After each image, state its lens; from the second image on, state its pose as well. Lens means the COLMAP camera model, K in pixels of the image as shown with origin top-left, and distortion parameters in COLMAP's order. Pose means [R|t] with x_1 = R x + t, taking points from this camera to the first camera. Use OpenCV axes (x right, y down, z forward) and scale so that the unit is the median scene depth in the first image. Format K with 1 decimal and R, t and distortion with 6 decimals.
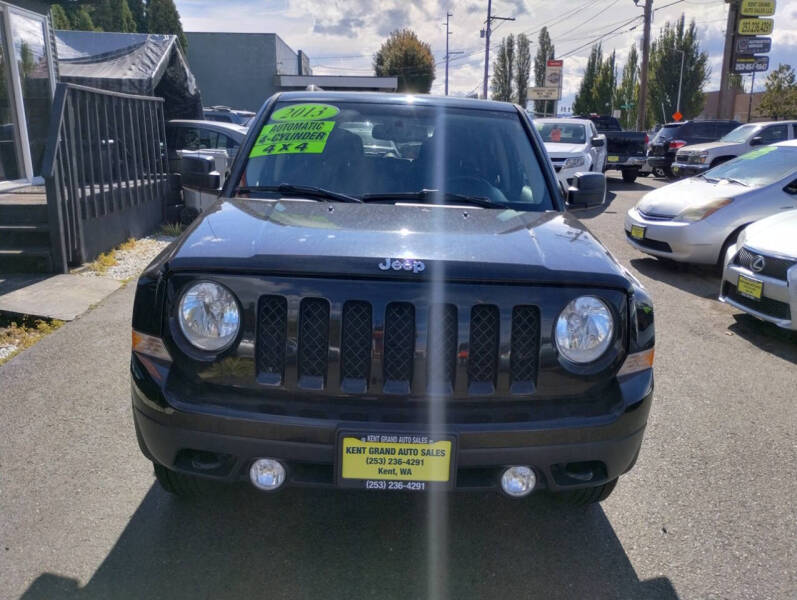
lens RADIAL K [[658.0, 0, 399.4], [0, 658.0, 298.1], [0, 0, 1]] dist [0.062664, -0.069726]
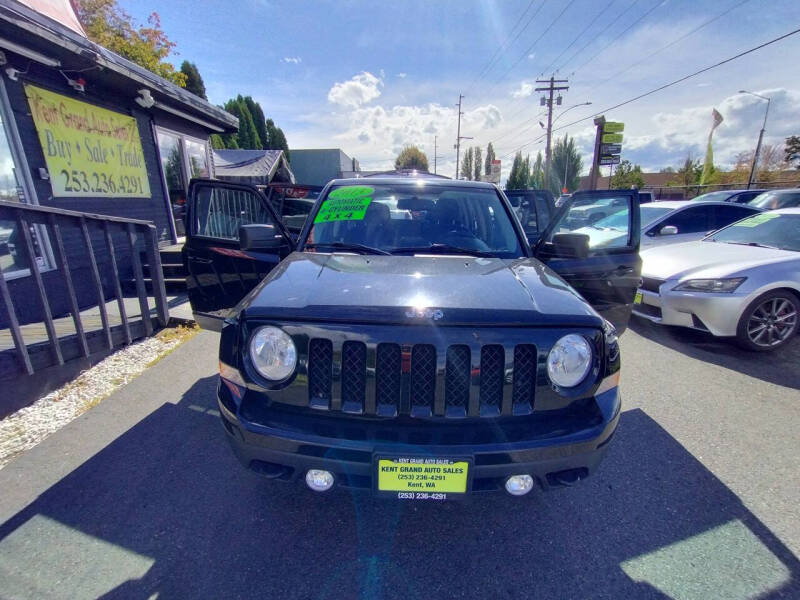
lens RADIAL K [[364.4, 0, 397.3], [0, 364.4, 296.0], [0, 0, 1]] dist [-0.008124, 0.002595]
pose [[0.999271, -0.012417, -0.036090, -0.013055], [0.012658, 0.999899, 0.006459, -0.051954], [0.036006, -0.006911, 0.999328, 0.187571]]
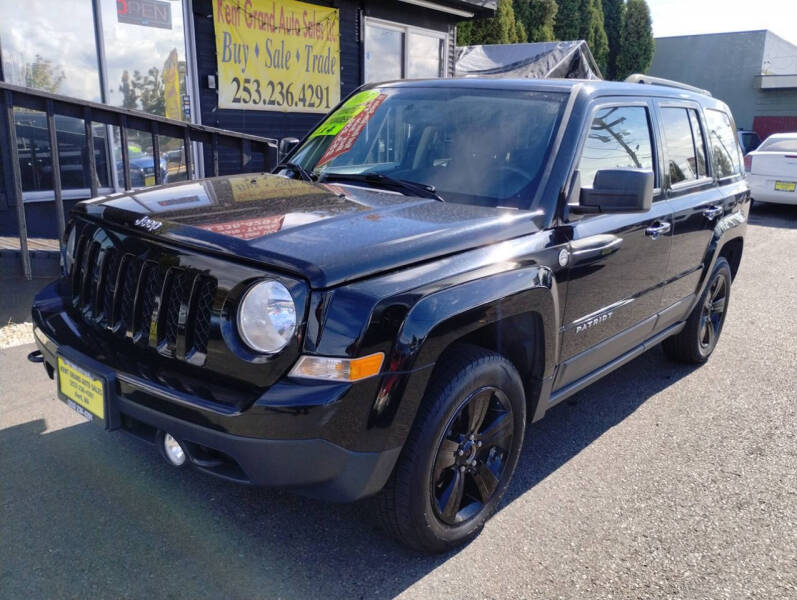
lens RADIAL K [[658.0, 0, 397.1], [0, 658.0, 296.8], [0, 0, 1]] dist [0.062664, -0.069726]
pose [[0.744284, 0.173140, -0.645030, 0.635761], [-0.182662, 0.981759, 0.052756, -0.041582], [0.642398, 0.078557, 0.762334, 0.256920]]
